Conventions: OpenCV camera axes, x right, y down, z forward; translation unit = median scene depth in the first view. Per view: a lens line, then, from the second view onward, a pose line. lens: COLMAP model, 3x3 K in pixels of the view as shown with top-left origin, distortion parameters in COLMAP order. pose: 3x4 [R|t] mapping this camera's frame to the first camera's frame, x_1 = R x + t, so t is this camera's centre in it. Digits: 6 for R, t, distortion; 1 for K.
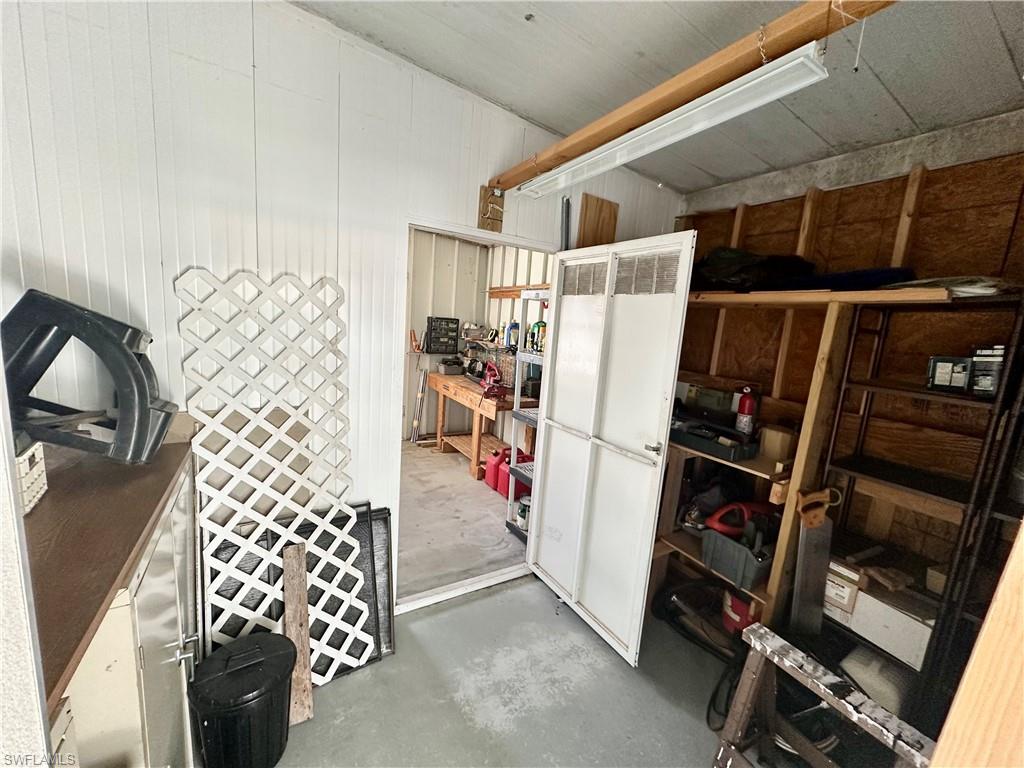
lens RADIAL K [[408.9, 0, 512.0], [0, 408.9, 386.0], [0, 0, 1]] dist [-0.000743, 0.000073]
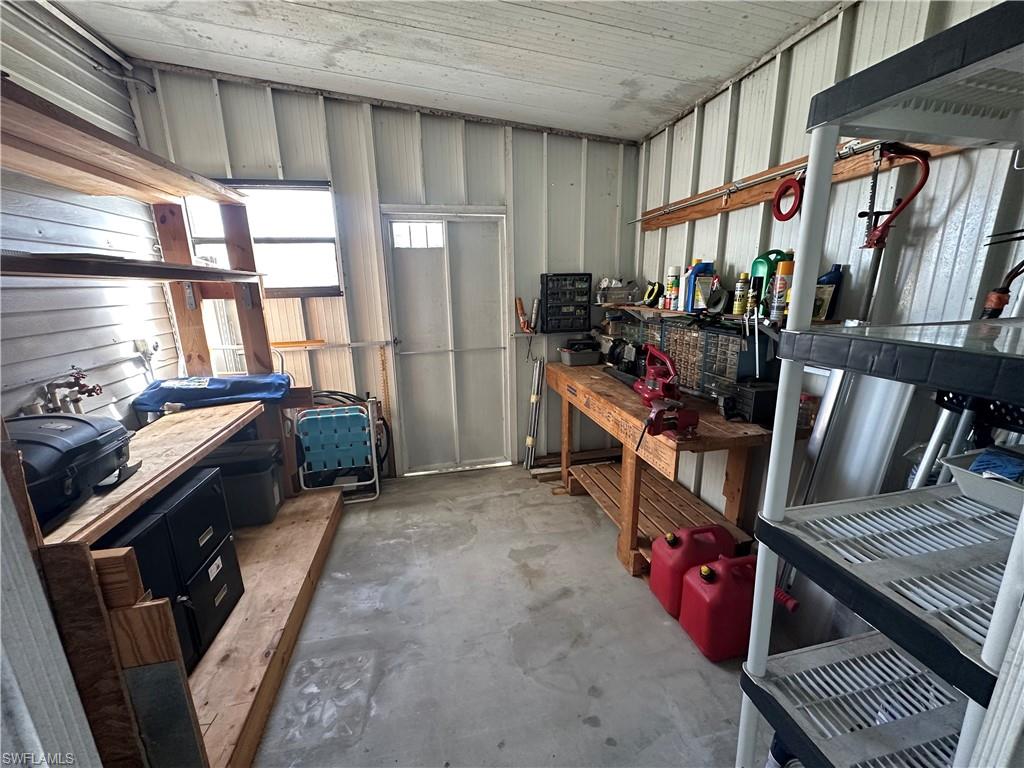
lens RADIAL K [[408.9, 0, 513.4], [0, 408.9, 383.6], [0, 0, 1]] dist [-0.000743, 0.000073]
pose [[0.943900, -0.018049, -0.329738, -0.043079], [0.039679, 0.997470, 0.058986, -0.041531], [0.327839, -0.068761, 0.942228, 0.388043]]
